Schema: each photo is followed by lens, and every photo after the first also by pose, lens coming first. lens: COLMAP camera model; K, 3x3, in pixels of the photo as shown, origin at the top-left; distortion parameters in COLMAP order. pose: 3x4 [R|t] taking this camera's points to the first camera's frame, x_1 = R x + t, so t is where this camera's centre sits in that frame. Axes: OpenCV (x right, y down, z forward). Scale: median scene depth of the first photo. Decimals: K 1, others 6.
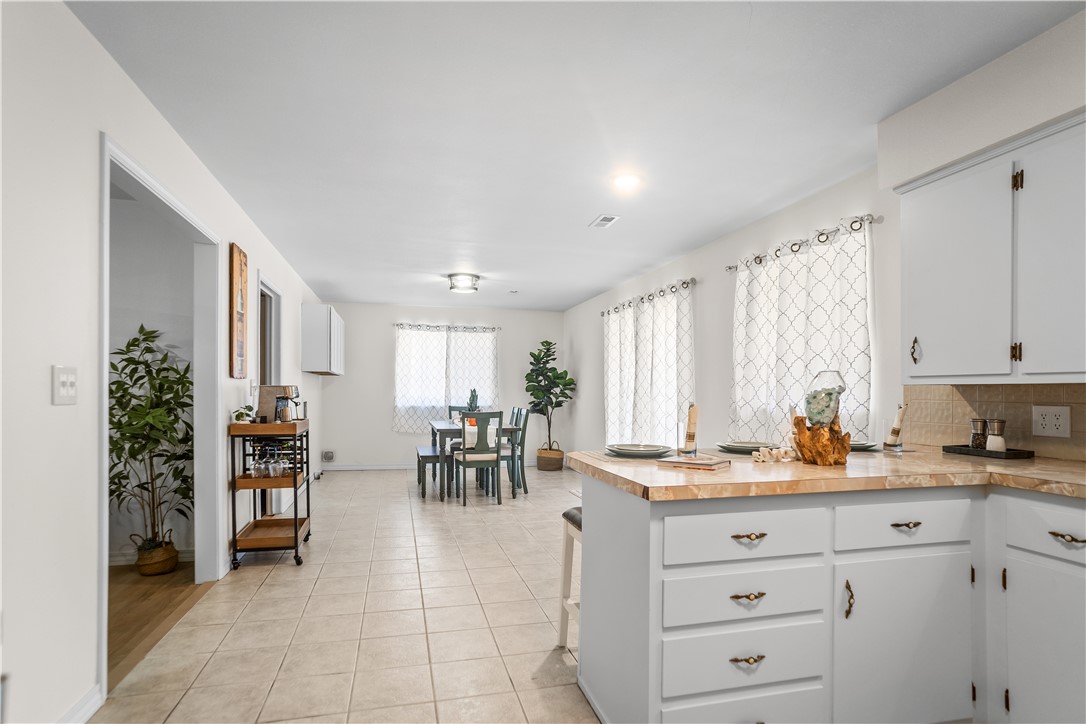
lens RADIAL K [[535.2, 0, 540.4], [0, 535.2, 392.0], [0, 0, 1]] dist [-0.057113, -0.000135]
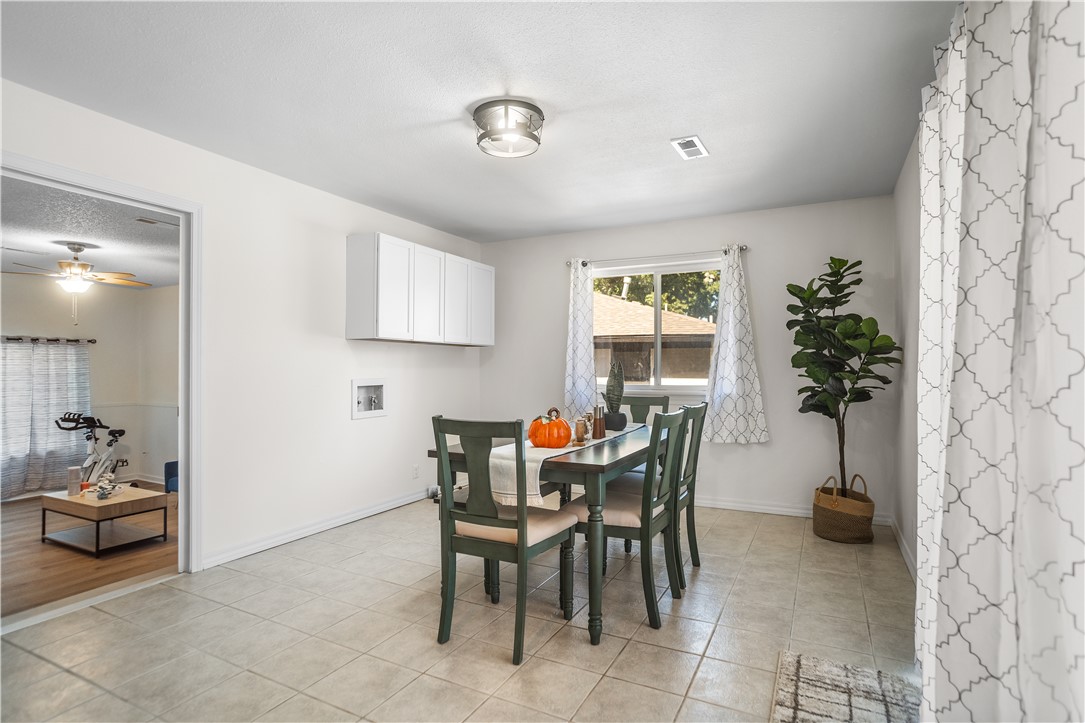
lens RADIAL K [[539.2, 0, 560.3], [0, 539.2, 364.4], [0, 0, 1]] dist [-0.000118, 0.000091]
pose [[0.756161, -0.007006, -0.654349, 0.138867], [0.001873, 0.999962, -0.008543, 0.000576], [0.654384, 0.005235, 0.756145, 0.498279]]
